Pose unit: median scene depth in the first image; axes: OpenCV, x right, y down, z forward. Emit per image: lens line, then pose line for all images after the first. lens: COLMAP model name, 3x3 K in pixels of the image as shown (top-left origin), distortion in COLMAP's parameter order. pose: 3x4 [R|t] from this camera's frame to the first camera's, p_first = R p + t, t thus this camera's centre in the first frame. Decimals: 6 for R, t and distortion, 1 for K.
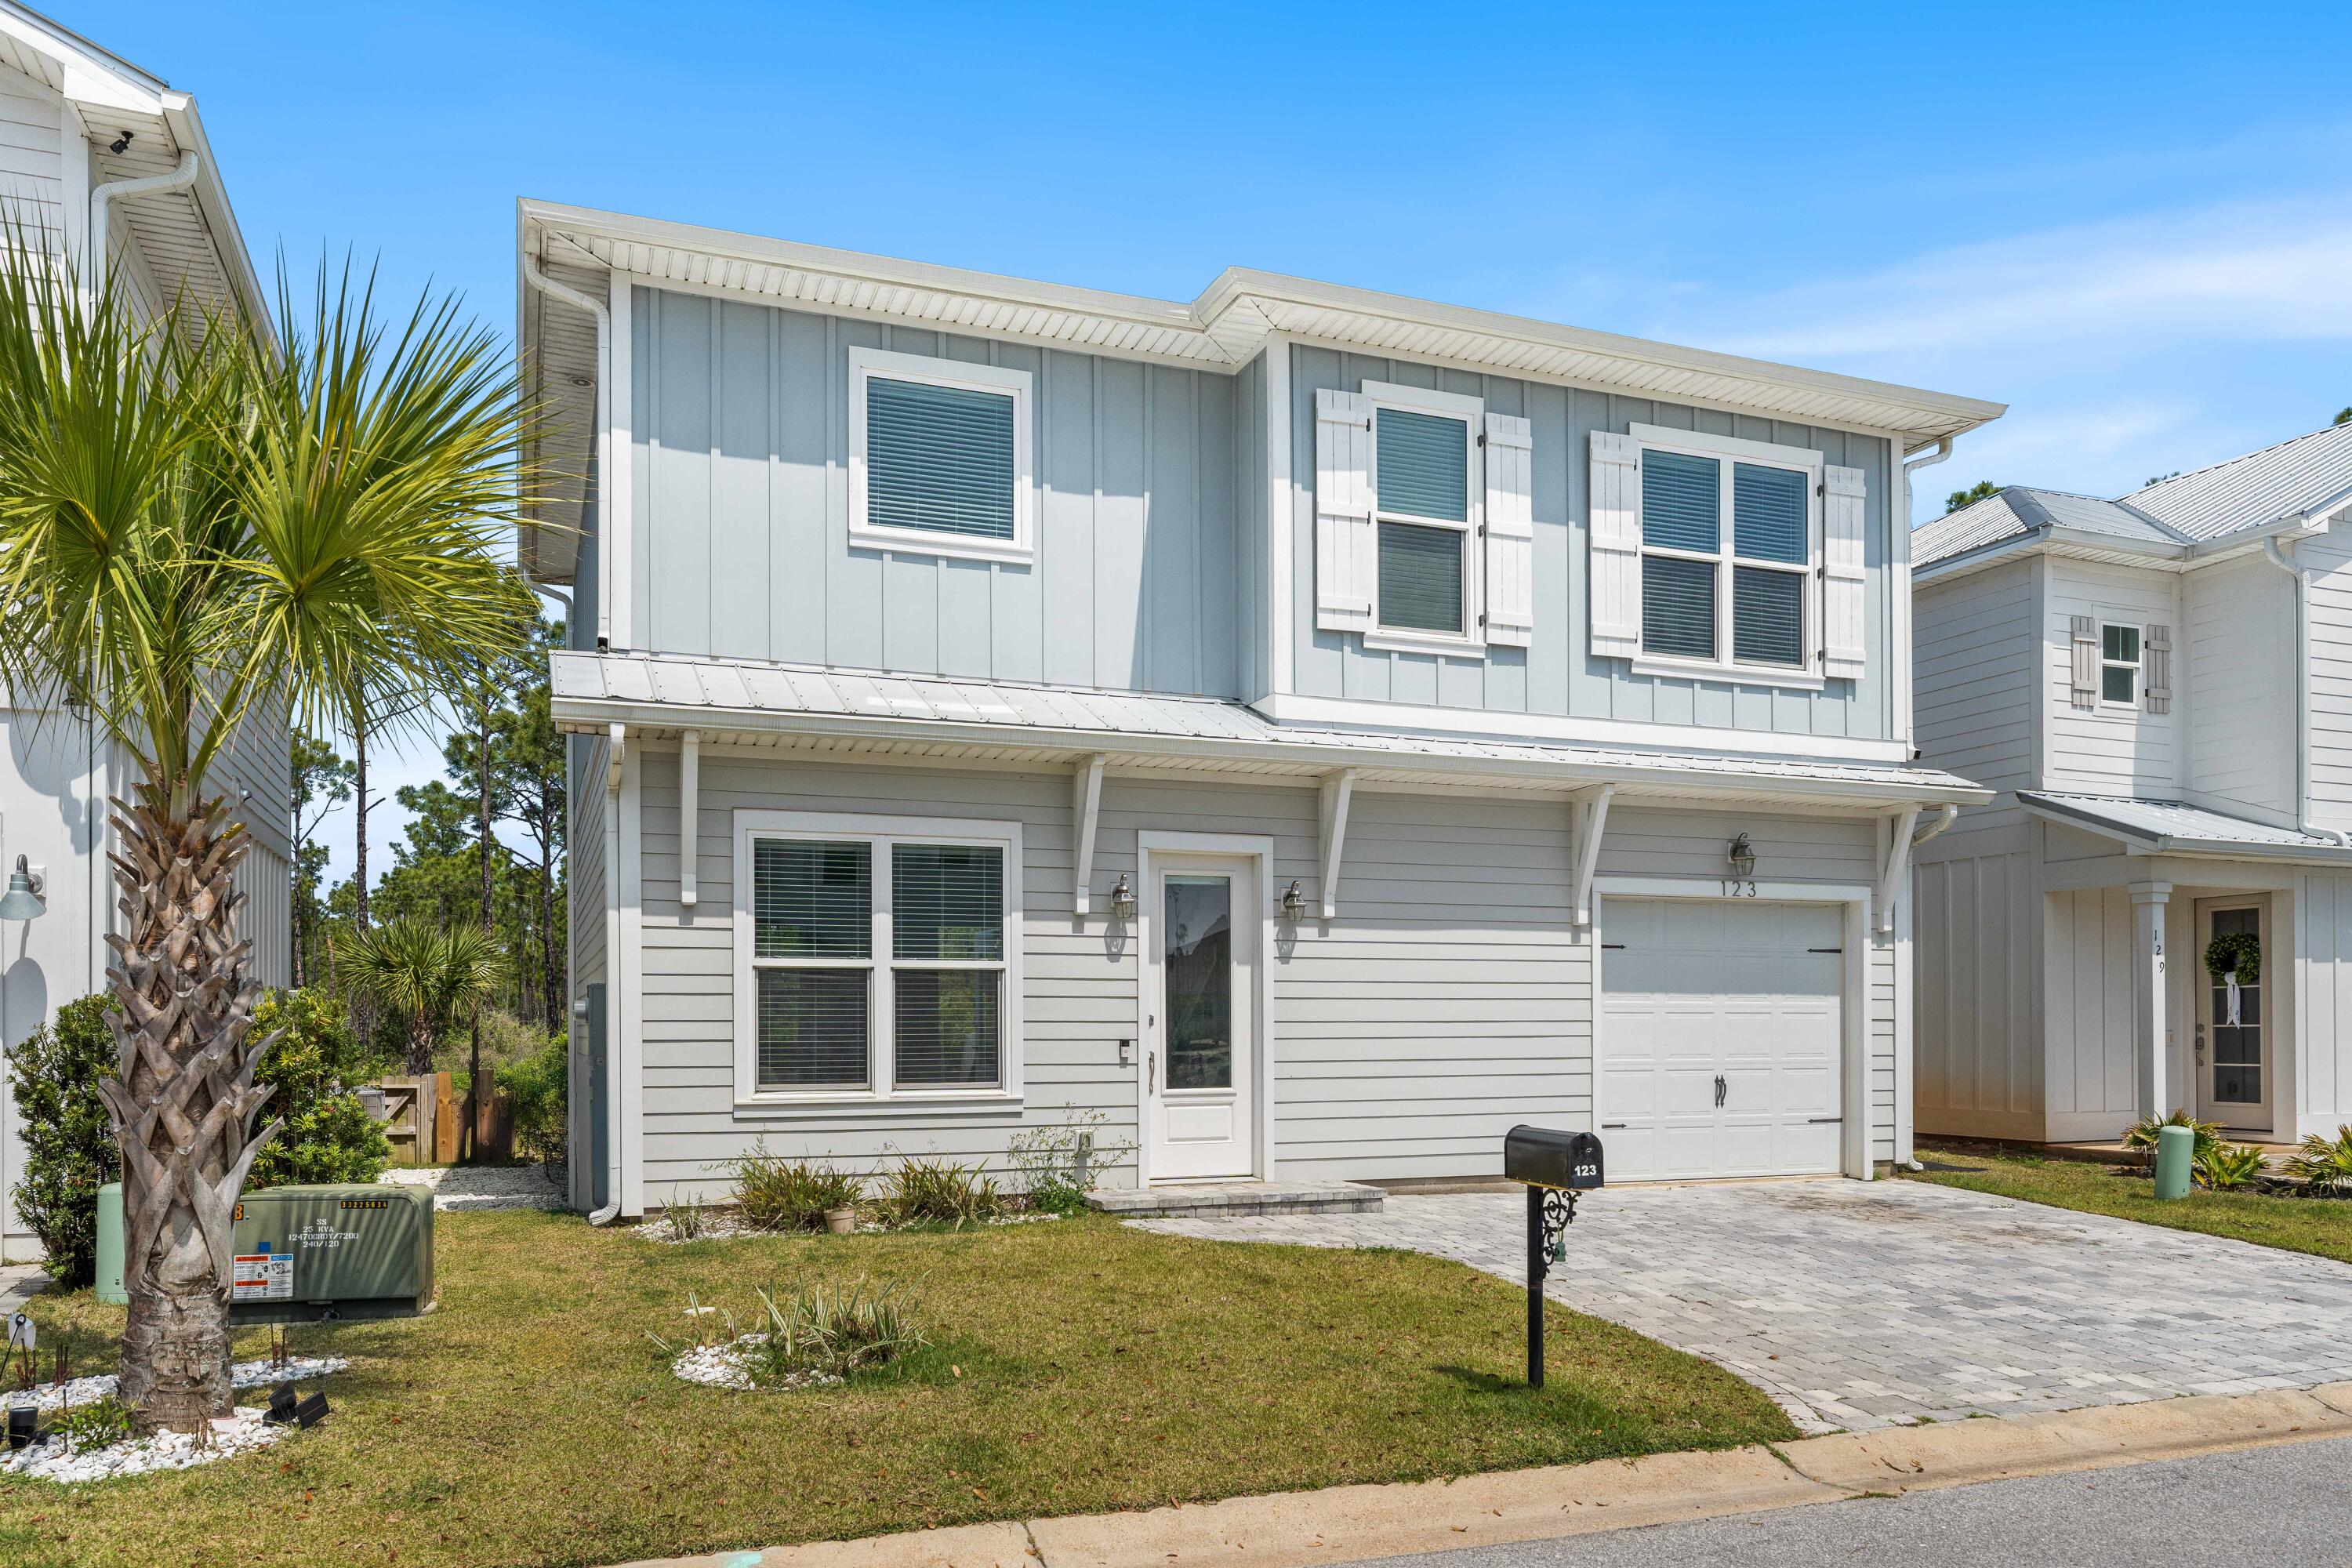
lens RADIAL K [[1638.8, 0, 1176.0], [0, 1638.8, 784.0], [0, 0, 1]] dist [0.005207, -0.000082]
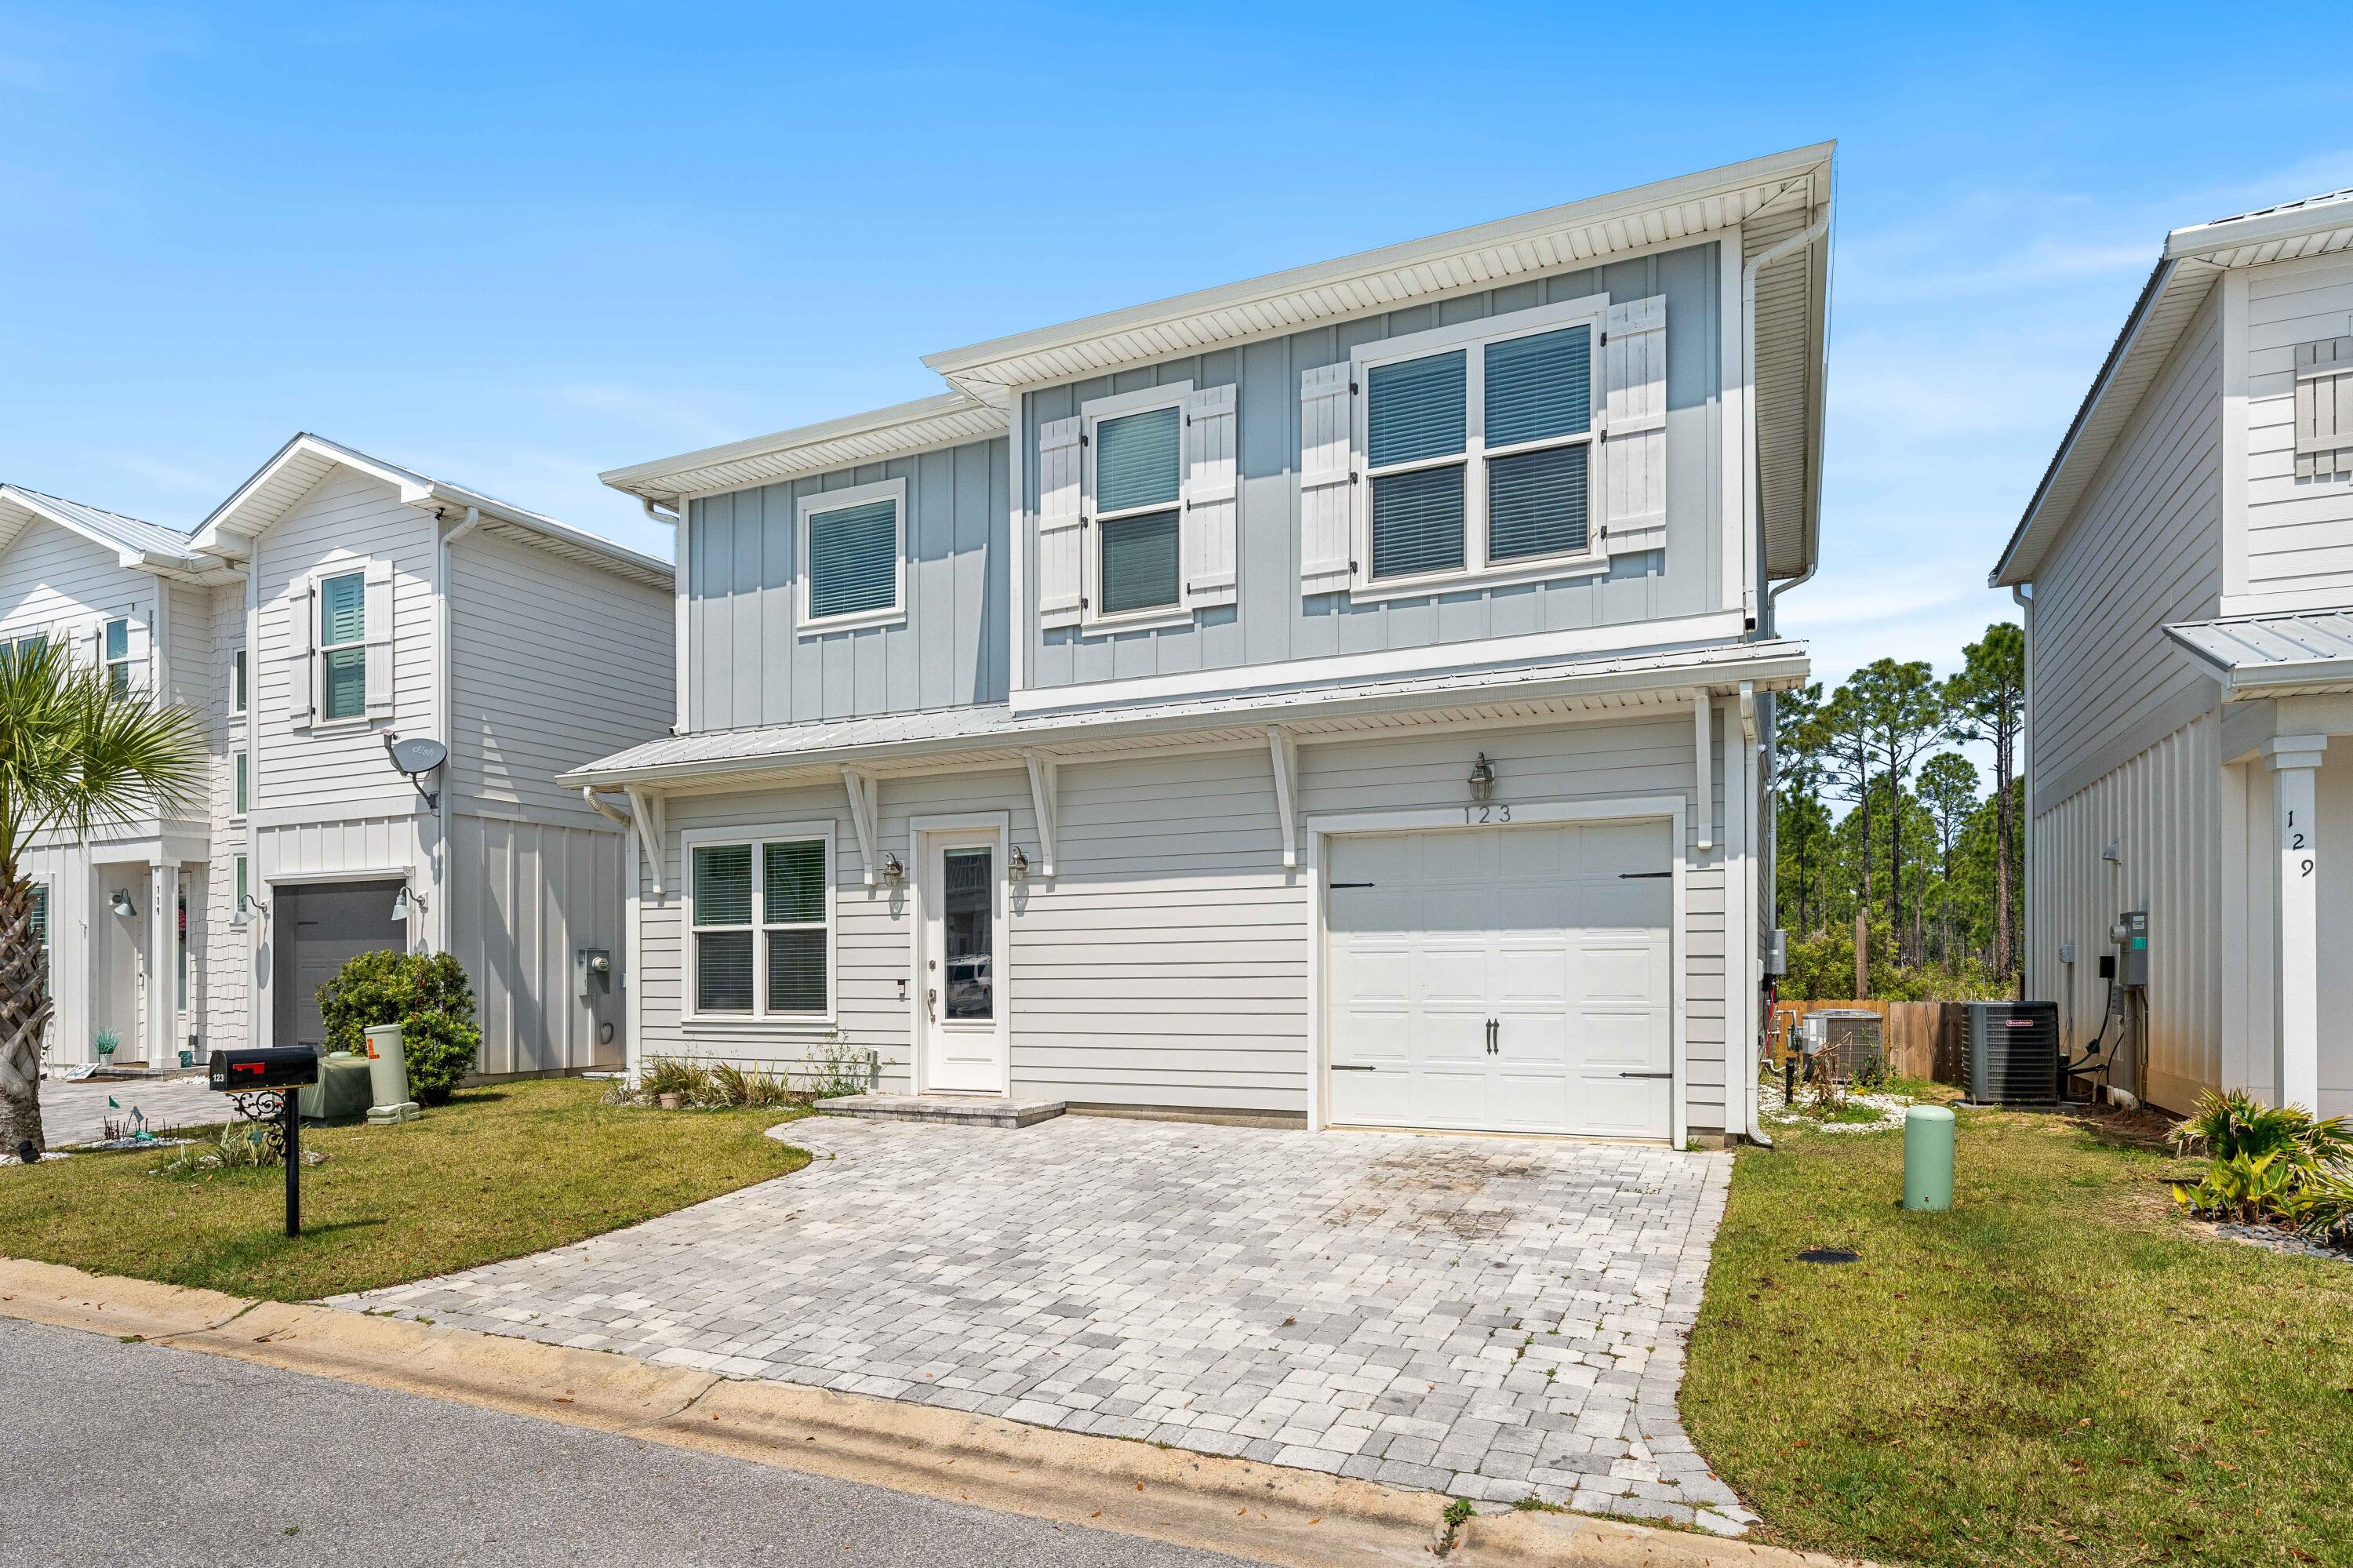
lens RADIAL K [[1316.7, 0, 1176.5], [0, 1316.7, 784.0], [0, 0, 1]] dist [0.005245, 0.000908]
pose [[0.697089, -0.103678, -0.709449, 0.805019], [0.111315, 0.993142, -0.035761, 0.058815], [0.708290, -0.054044, 0.703849, 0.396426]]
